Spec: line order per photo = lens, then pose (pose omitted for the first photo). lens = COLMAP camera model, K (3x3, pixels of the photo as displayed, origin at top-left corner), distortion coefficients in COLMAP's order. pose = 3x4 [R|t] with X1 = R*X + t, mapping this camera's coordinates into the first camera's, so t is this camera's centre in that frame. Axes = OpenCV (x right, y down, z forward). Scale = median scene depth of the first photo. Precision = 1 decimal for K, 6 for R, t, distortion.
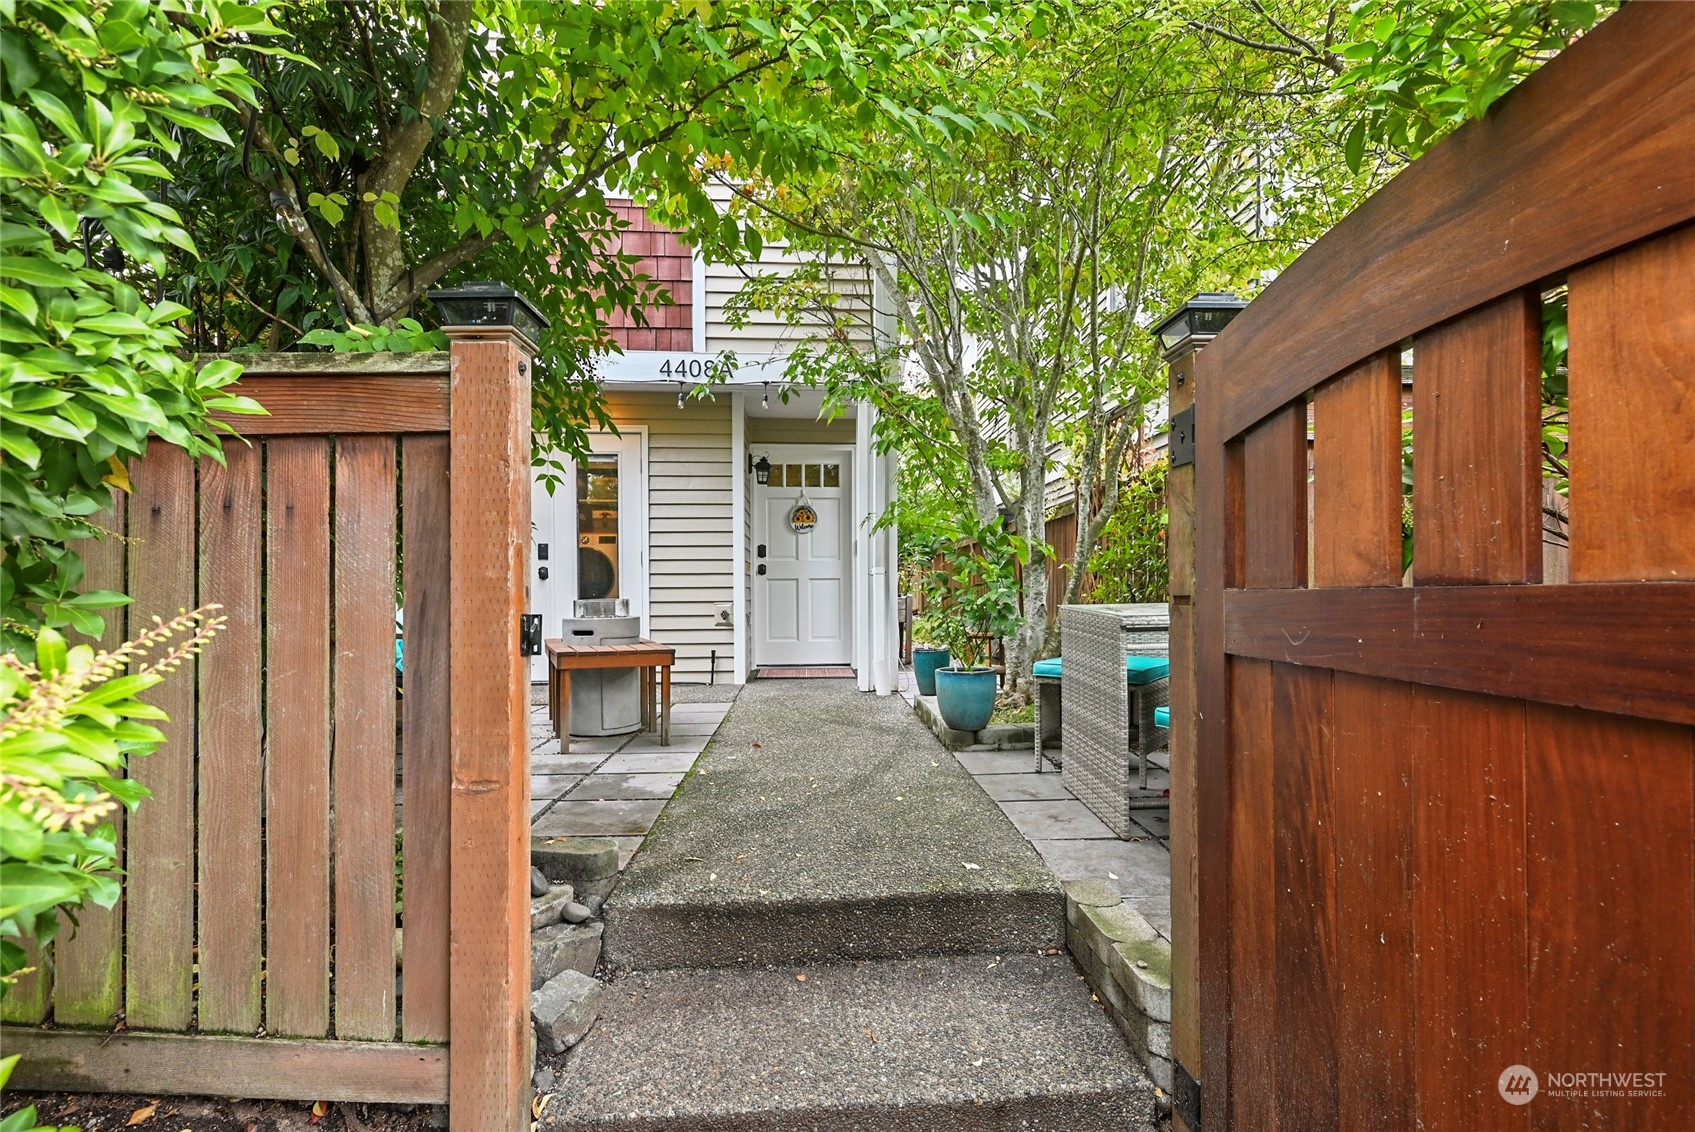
lens RADIAL K [[793.5, 0, 861.6], [0, 793.5, 583.8], [0, 0, 1]] dist [0.003652, 0.000083]
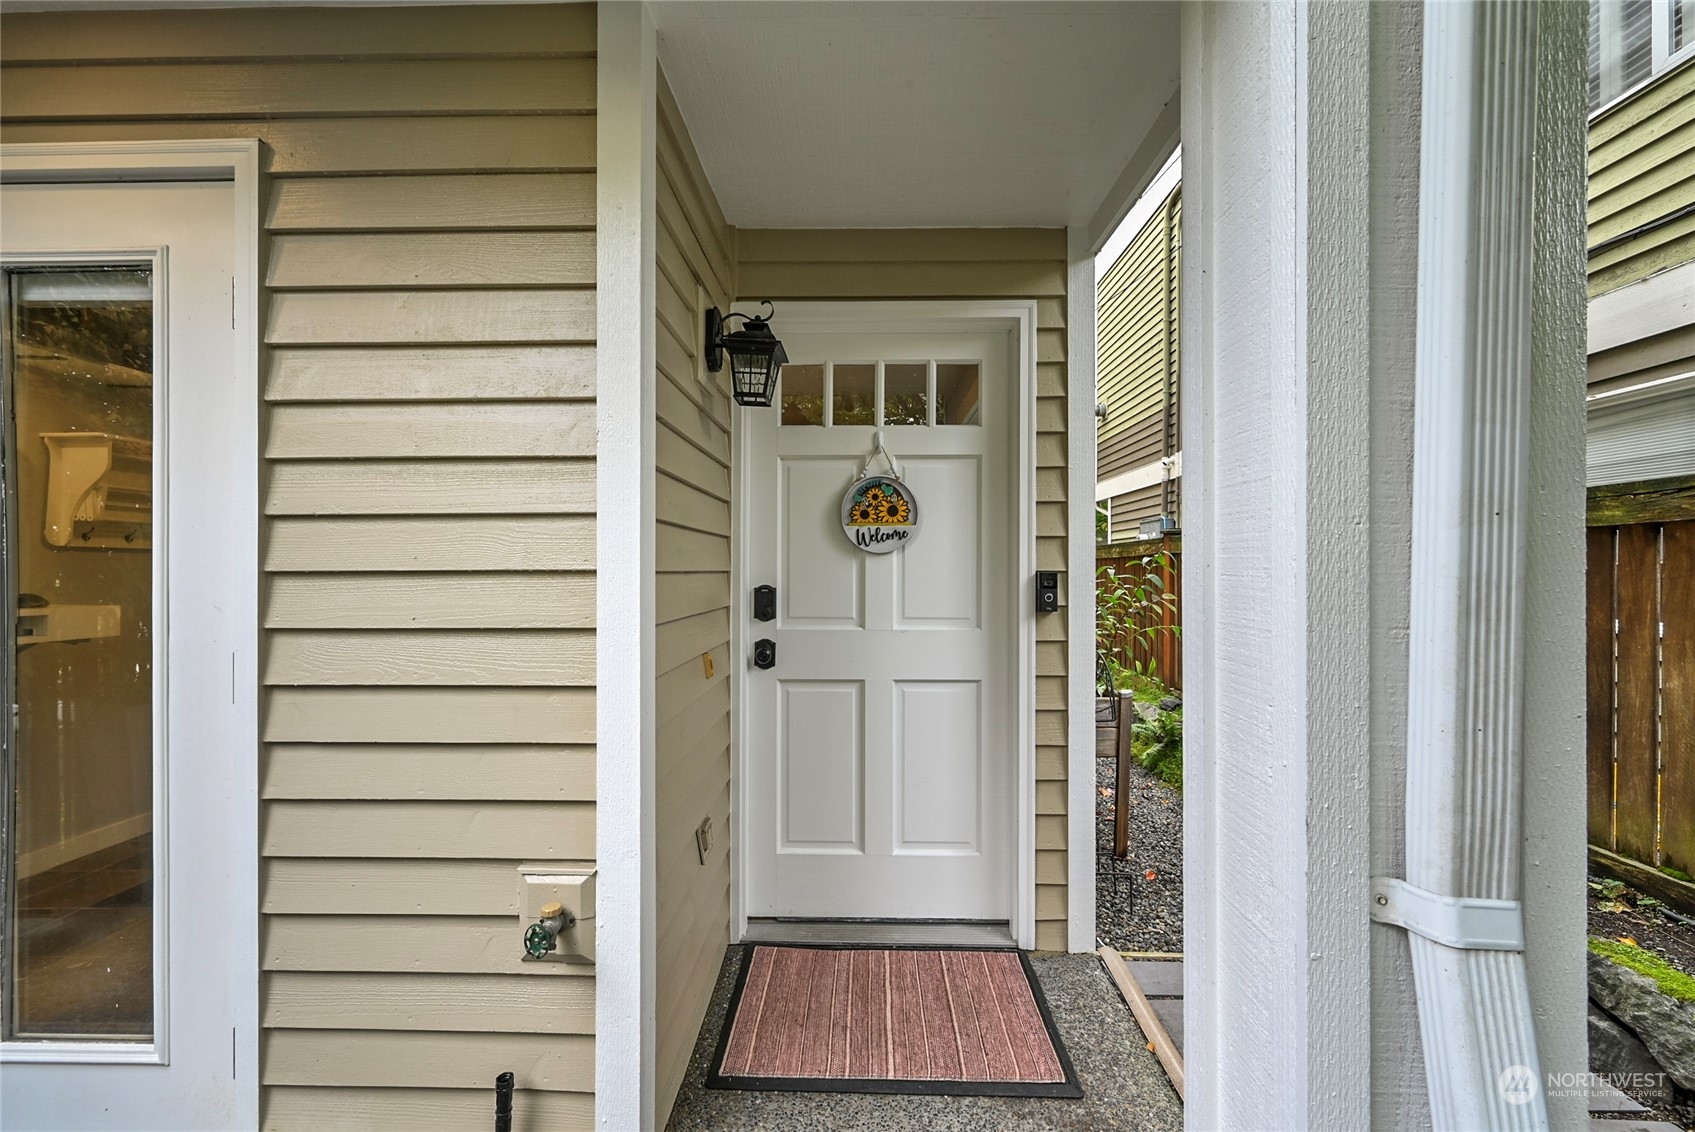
lens RADIAL K [[673.7, 0, 849.0], [0, 673.7, 570.1], [0, 0, 1]] dist [-0.000517, 0.000332]
pose [[0.994718, 0.007543, -0.102368, -0.064850], [-0.006284, 0.999901, 0.012618, -0.070038], [0.102453, -0.011908, 0.994667, 0.810129]]
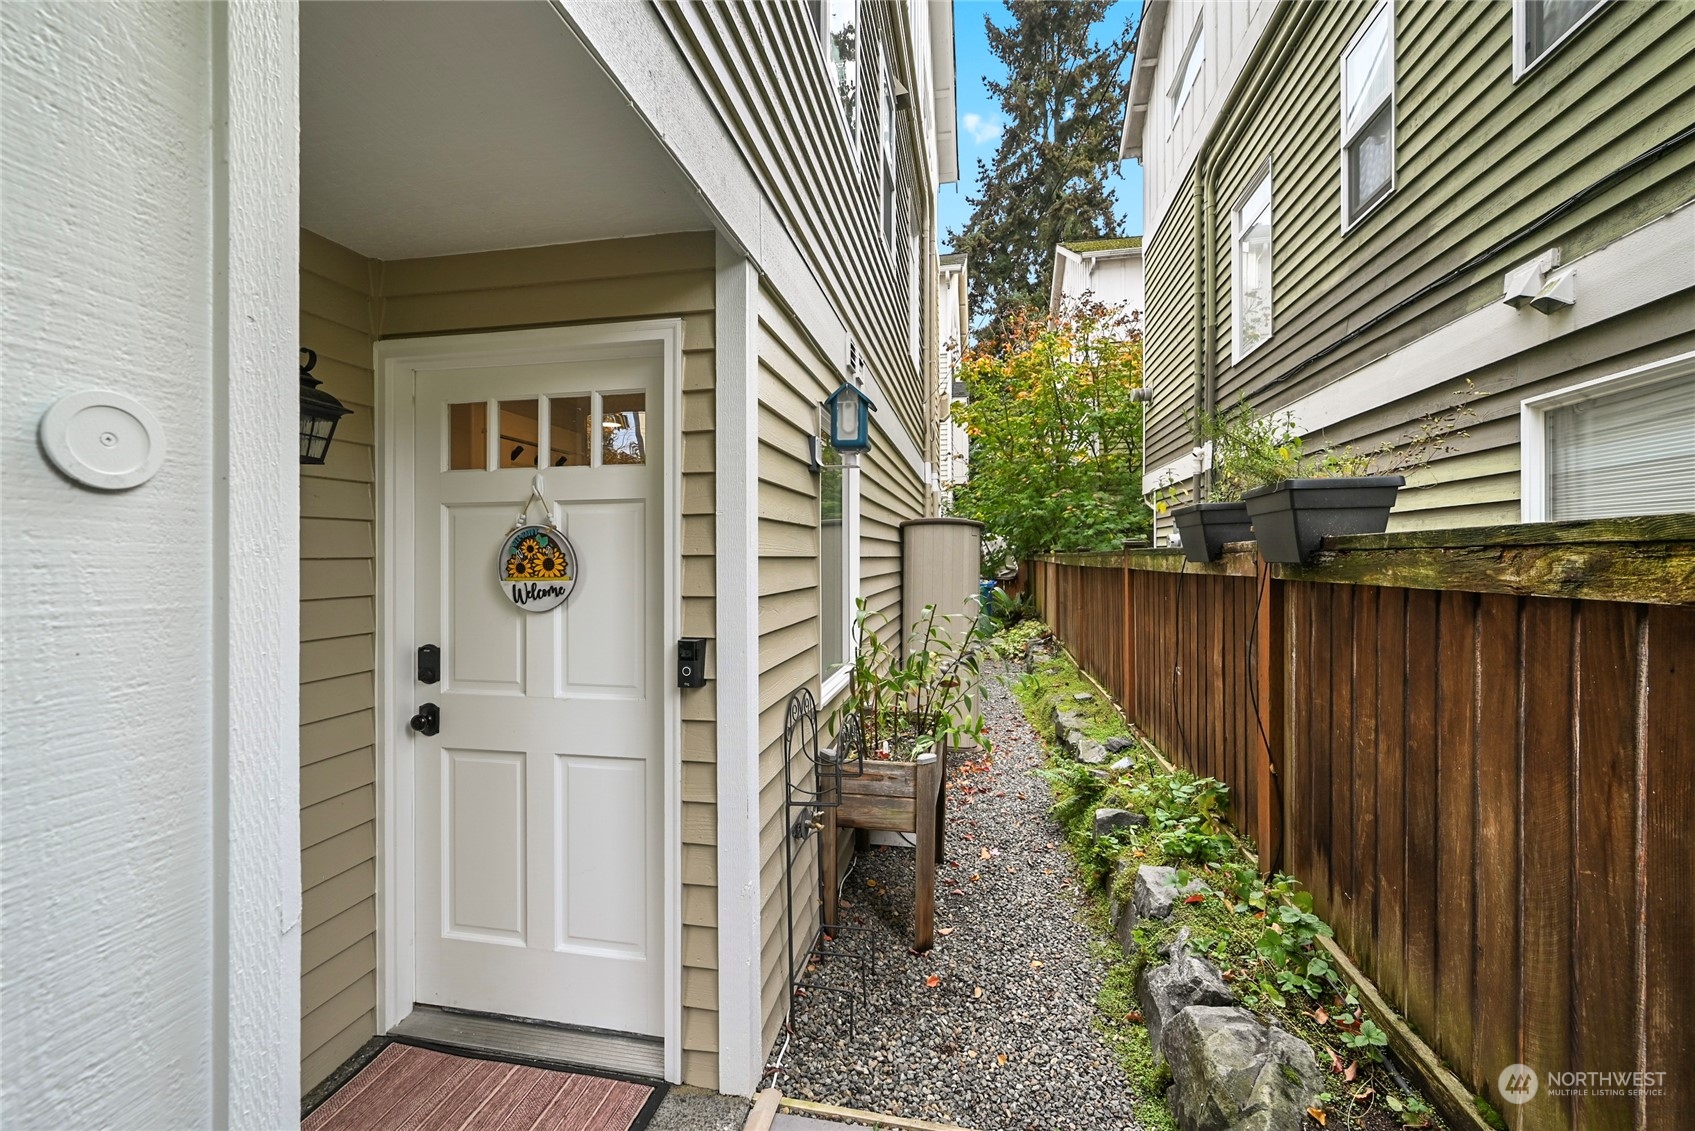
lens RADIAL K [[673.7, 0, 854.9], [0, 673.7, 558.1], [0, 0, 1]] dist [-0.000517, 0.000332]
pose [[0.963032, 0.002743, -0.269373, 0.143665], [0.001279, 0.999890, 0.014754, -0.104155], [0.269384, -0.014553, 0.962923, 0.901043]]
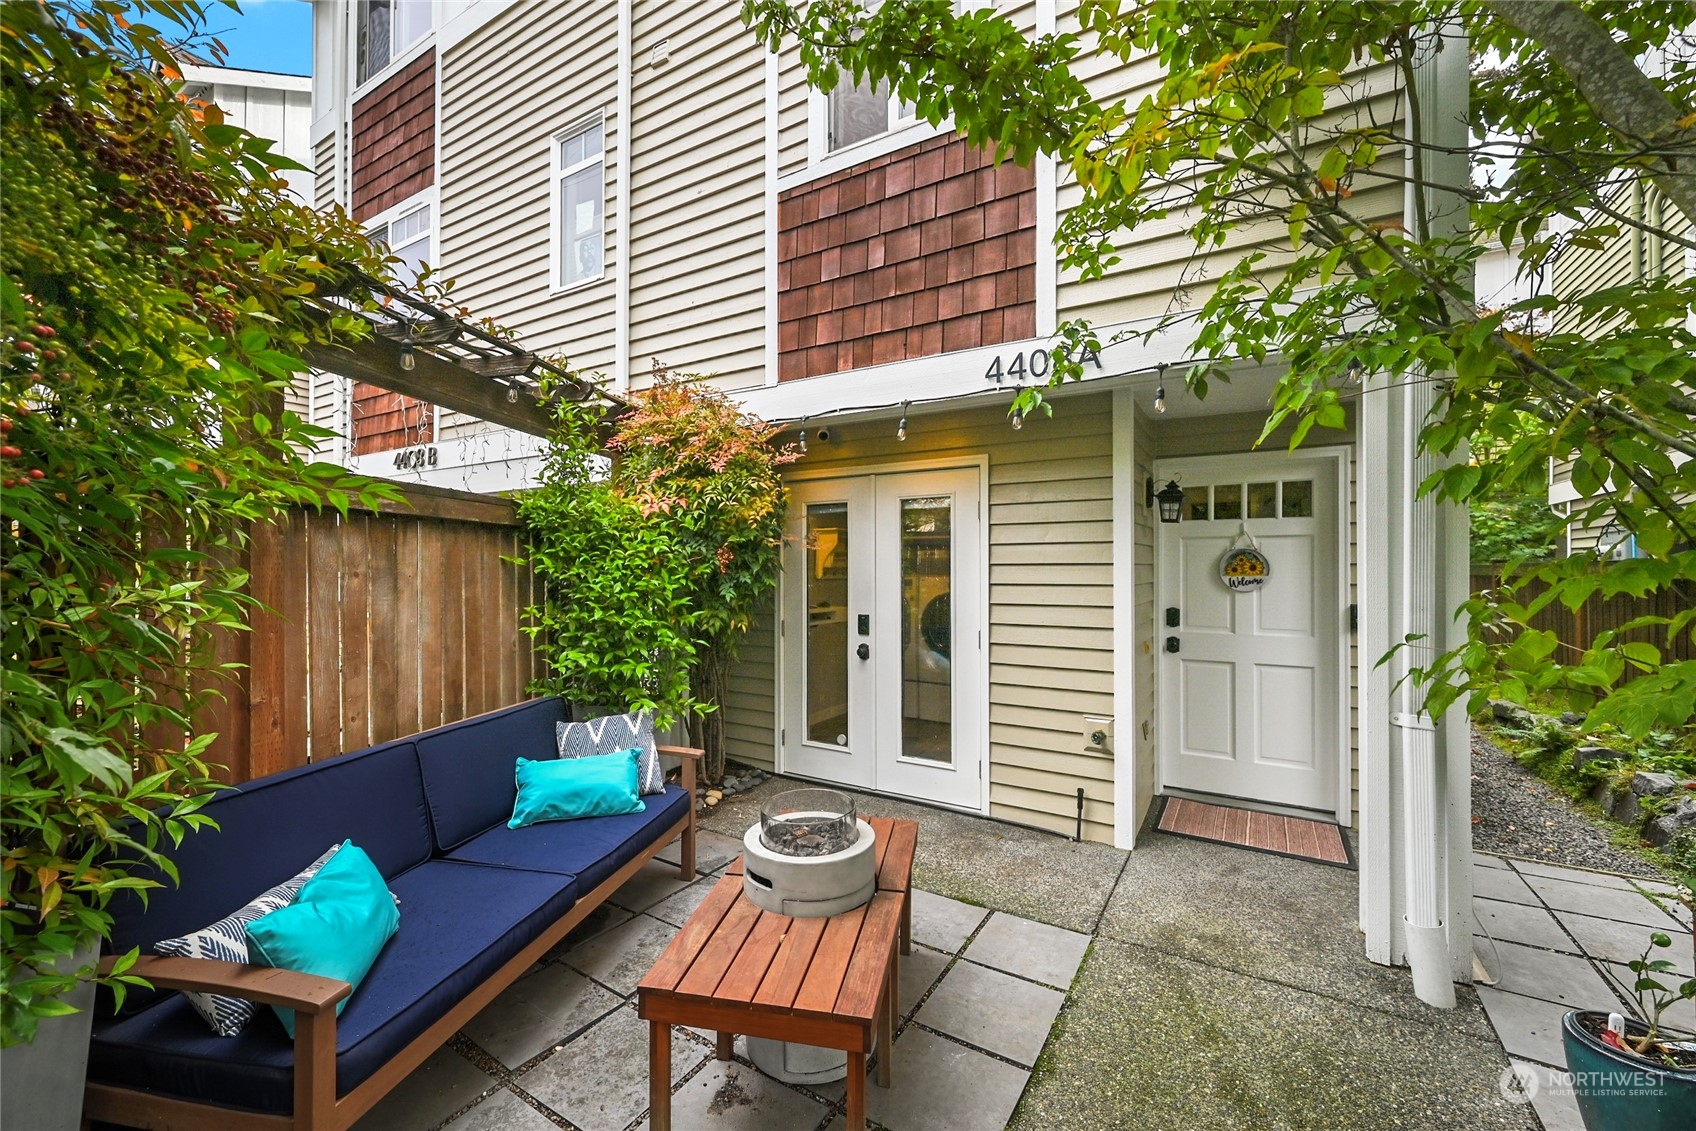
lens RADIAL K [[674.1, 0, 843.7], [0, 674.1, 562.5], [0, 0, 1]] dist [-0.000517, 0.000332]
pose [[0.809749, 0.003078, -0.586769, -0.018867], [0.001493, 0.999972, 0.007306, -0.106971], [0.586775, -0.006792, 0.809722, 0.433918]]
